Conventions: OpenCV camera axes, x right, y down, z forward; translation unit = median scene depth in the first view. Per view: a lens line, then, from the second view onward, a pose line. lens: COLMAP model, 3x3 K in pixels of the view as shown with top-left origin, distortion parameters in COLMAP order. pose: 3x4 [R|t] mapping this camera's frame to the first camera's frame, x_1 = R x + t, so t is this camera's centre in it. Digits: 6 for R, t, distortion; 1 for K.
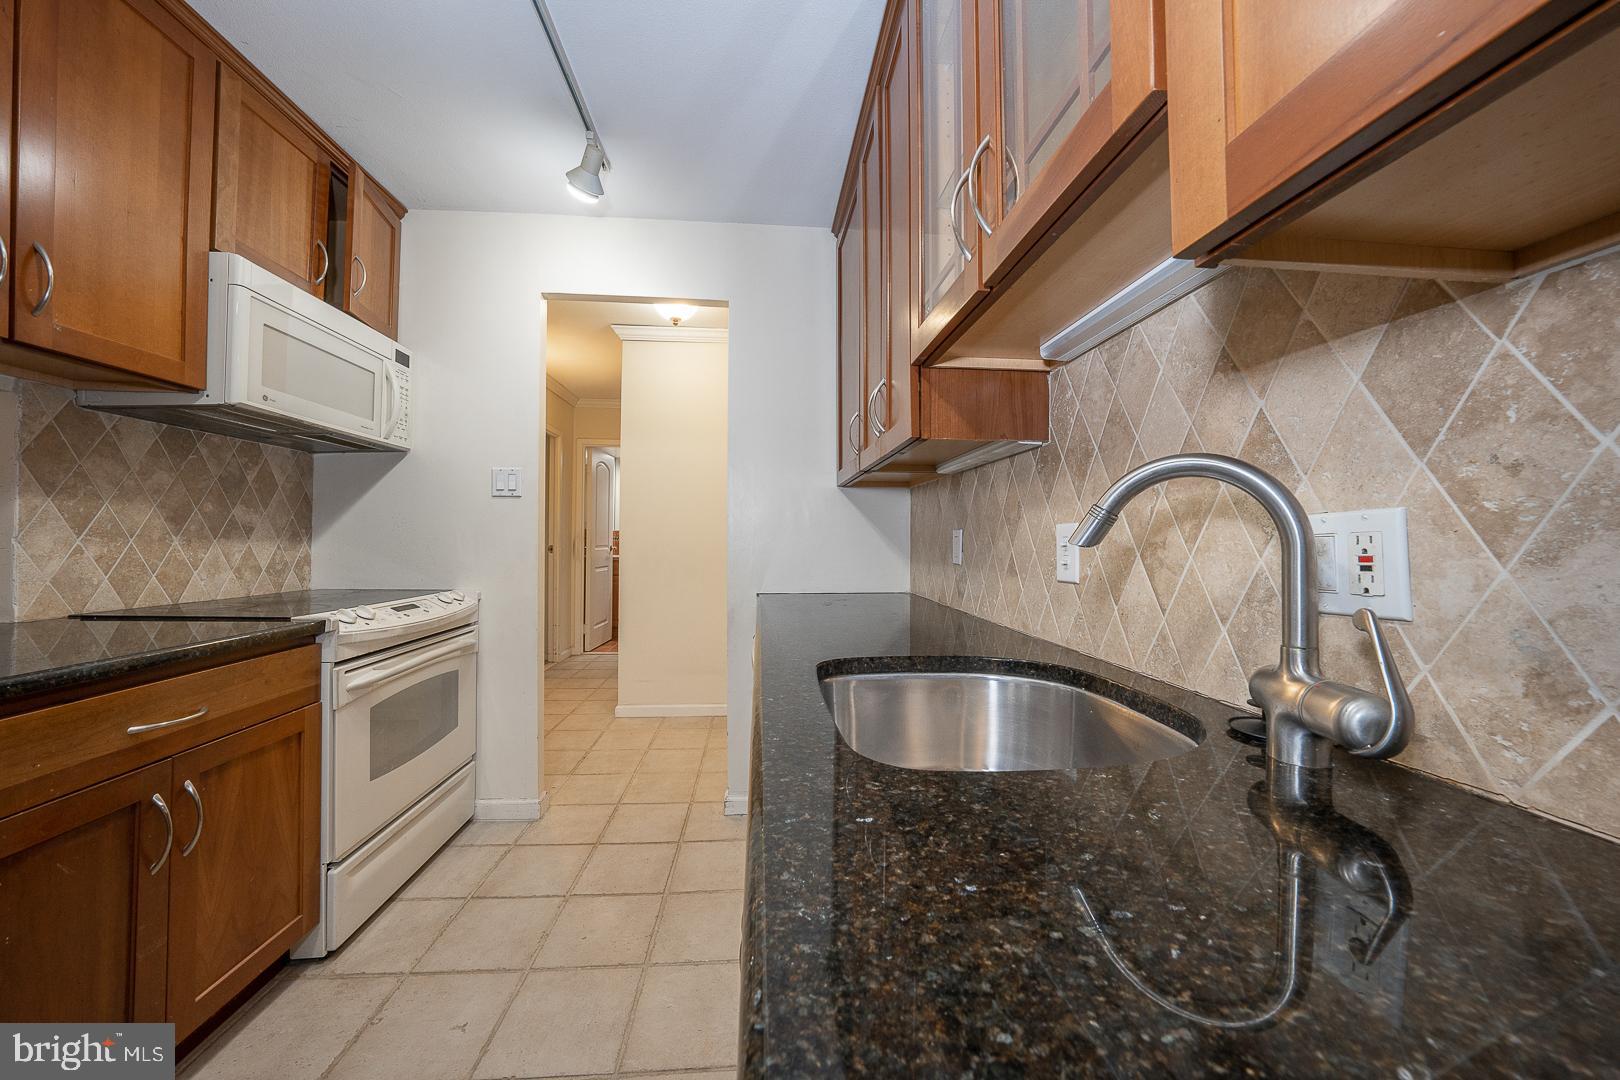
lens RADIAL K [[557.0, 0, 812.6], [0, 557.0, 528.9], [0, 0, 1]] dist [-0.019399, 0.000816]
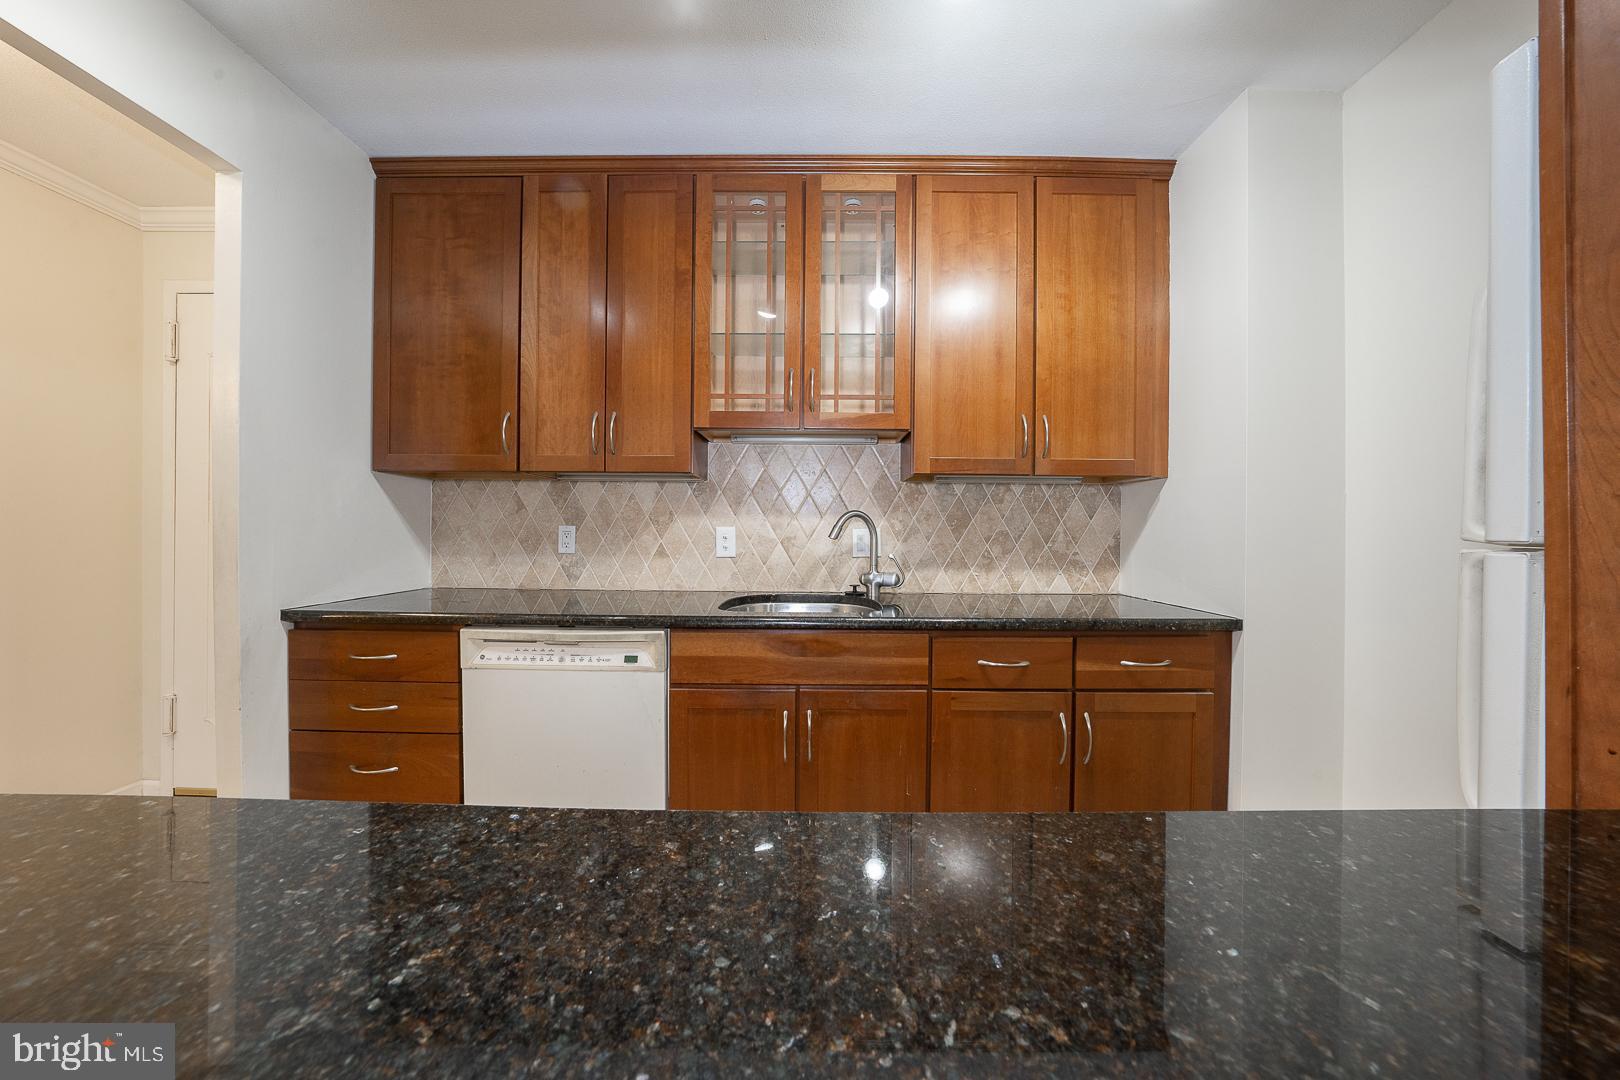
lens RADIAL K [[557.0, 0, 806.0], [0, 557.0, 537.9], [0, 0, 1]] dist [-0.019399, 0.000816]
pose [[0.104423, -0.022683, 0.994274, -0.970182], [-0.029715, 0.999222, 0.025916, -0.019519], [-0.994089, -0.032251, 0.103668, 0.356787]]
